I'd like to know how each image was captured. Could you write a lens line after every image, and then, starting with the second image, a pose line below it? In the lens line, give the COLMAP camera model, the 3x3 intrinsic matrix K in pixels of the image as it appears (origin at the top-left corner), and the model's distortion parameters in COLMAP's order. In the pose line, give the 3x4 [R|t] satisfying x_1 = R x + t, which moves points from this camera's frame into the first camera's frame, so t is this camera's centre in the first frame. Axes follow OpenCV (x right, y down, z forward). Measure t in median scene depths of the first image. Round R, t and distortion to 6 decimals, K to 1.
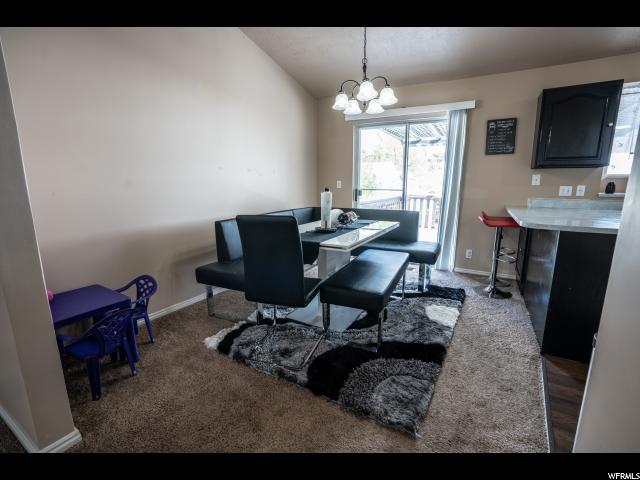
lens RADIAL K [[300.8, 0, 320.0], [0, 300.8, 240.0], [0, 0, 1]] dist [-0.001198, -0.000272]
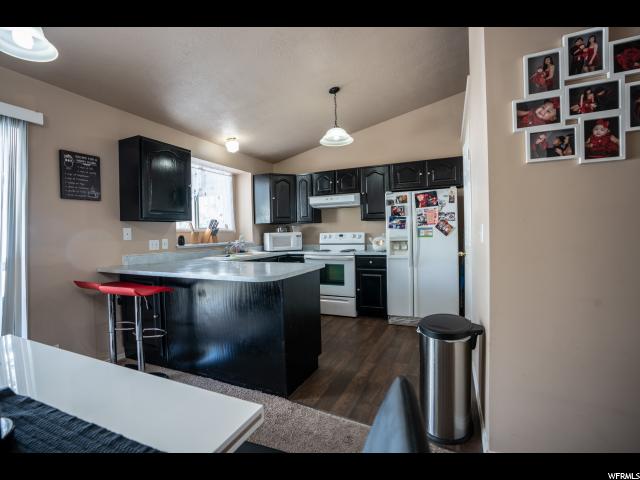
lens RADIAL K [[300.8, 0, 320.0], [0, 300.8, 240.0], [0, 0, 1]] dist [-0.001198, -0.000272]
pose [[-0.059765, -0.025595, 0.997884, -0.171936], [0.206498, 0.977730, 0.037445, -0.102949], [-0.976620, 0.208299, -0.053148, 0.517638]]
